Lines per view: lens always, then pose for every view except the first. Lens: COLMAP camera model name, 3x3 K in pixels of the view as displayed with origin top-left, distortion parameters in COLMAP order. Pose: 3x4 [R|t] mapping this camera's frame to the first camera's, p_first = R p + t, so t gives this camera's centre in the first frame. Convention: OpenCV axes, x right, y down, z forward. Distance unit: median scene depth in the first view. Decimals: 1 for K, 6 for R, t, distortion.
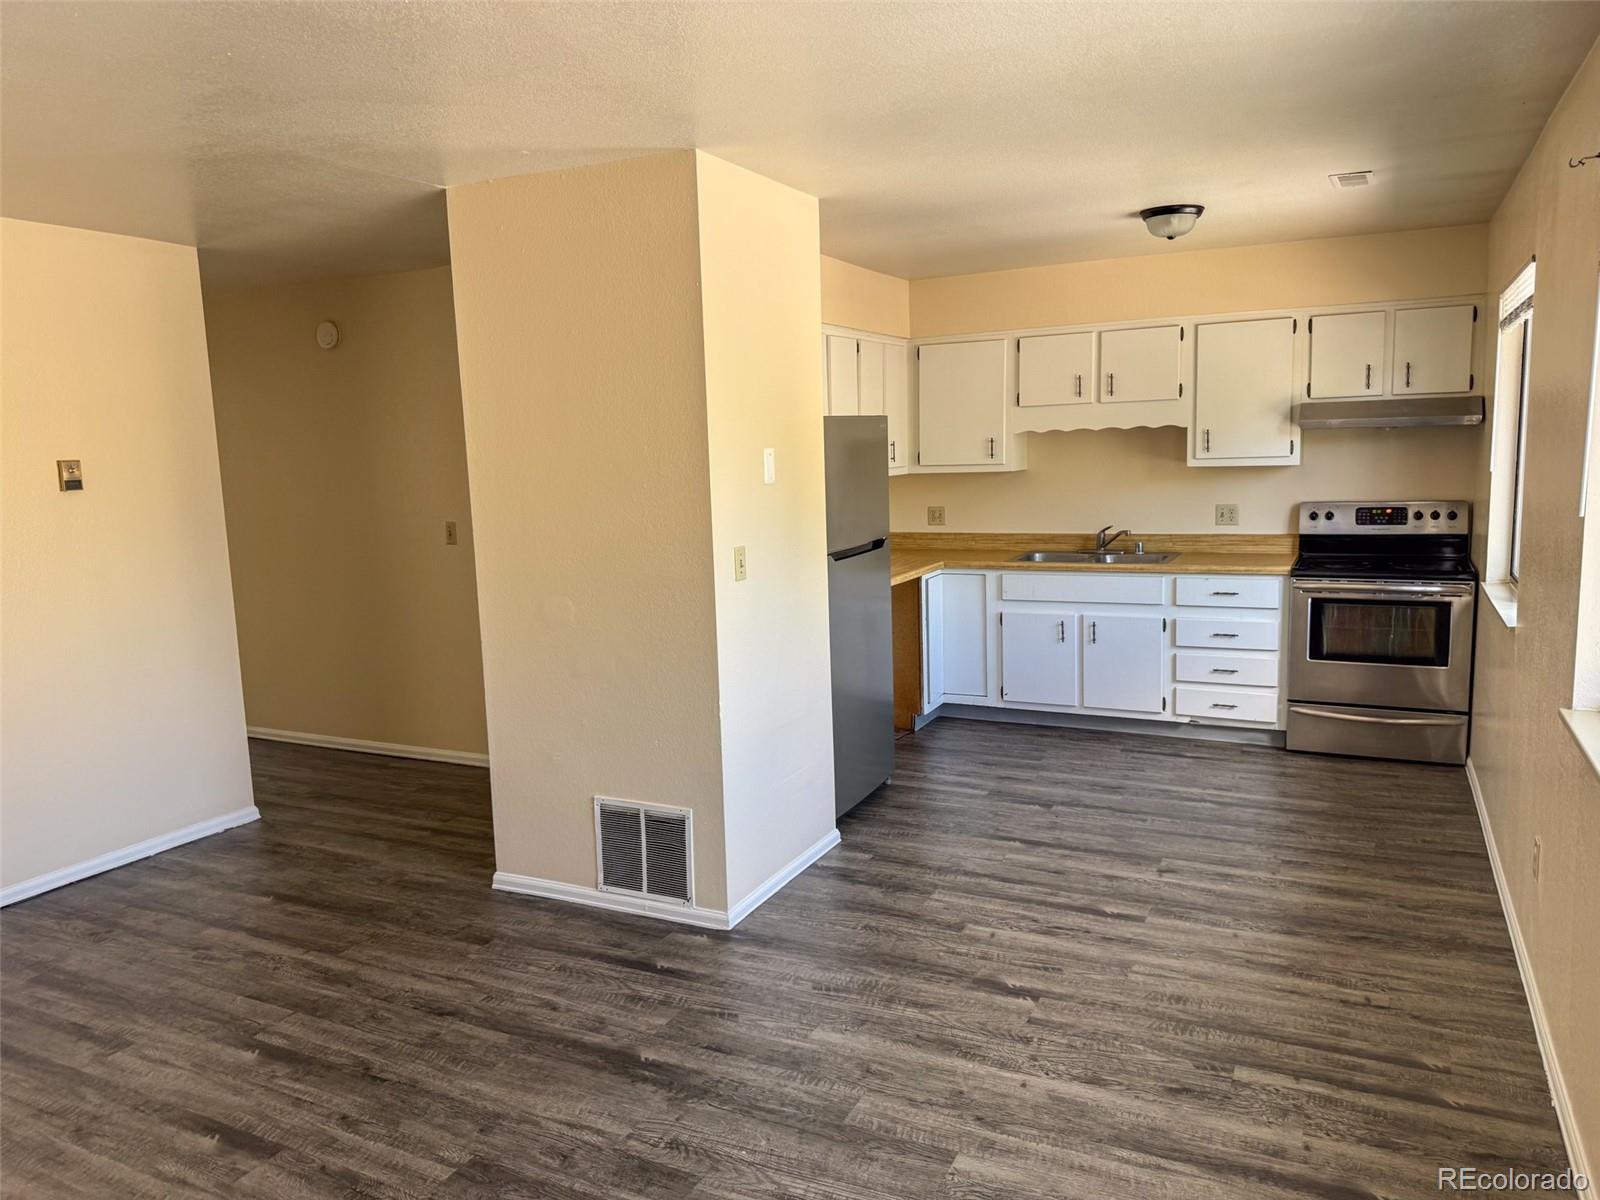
lens RADIAL K [[1139.3, 0, 771.6], [0, 1139.3, 593.3], [0, 0, 1]] dist [0.048446, -0.135420]
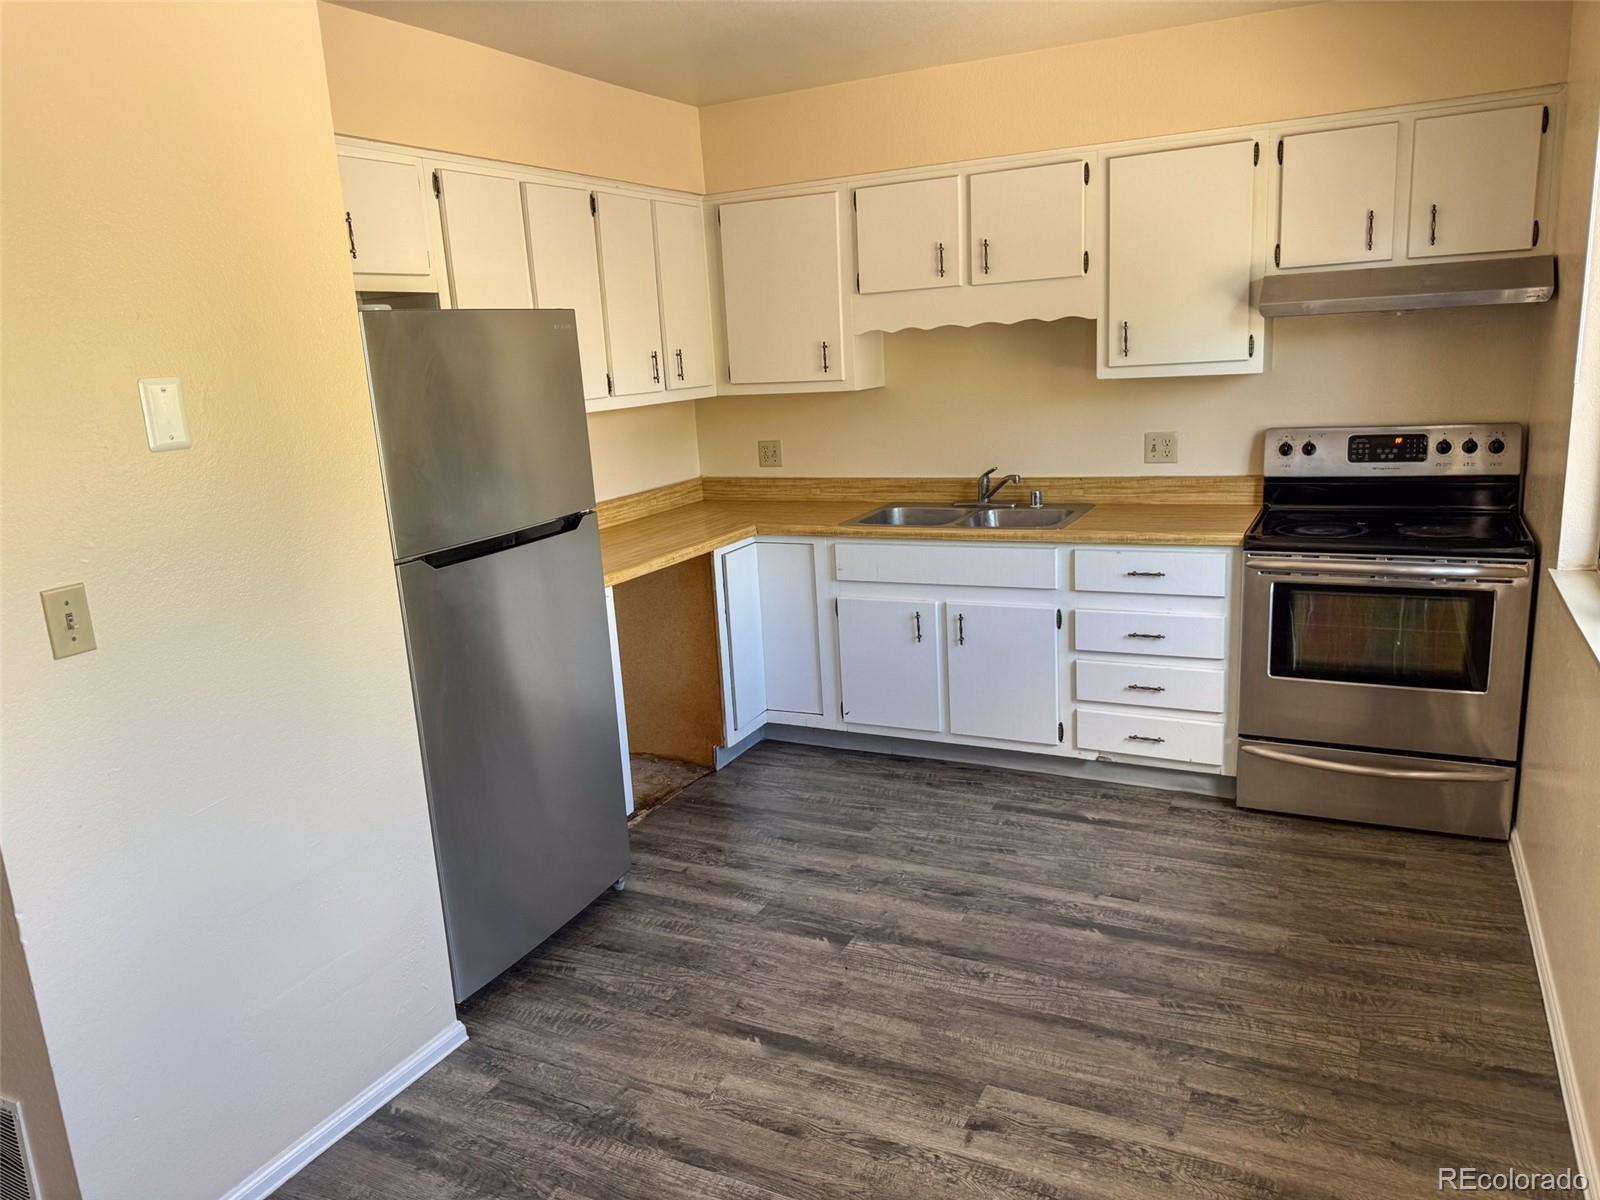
lens RADIAL K [[1137.6, 0, 800.0], [0, 1137.6, 600.0], [0, 0, 1]] dist [0.072977, -0.135868]
pose [[0.999604, -0.025622, 0.011653, 0.189614], [0.024492, 0.995774, 0.088516, -0.048554], [-0.013871, -0.088196, 0.996007, 0.344647]]
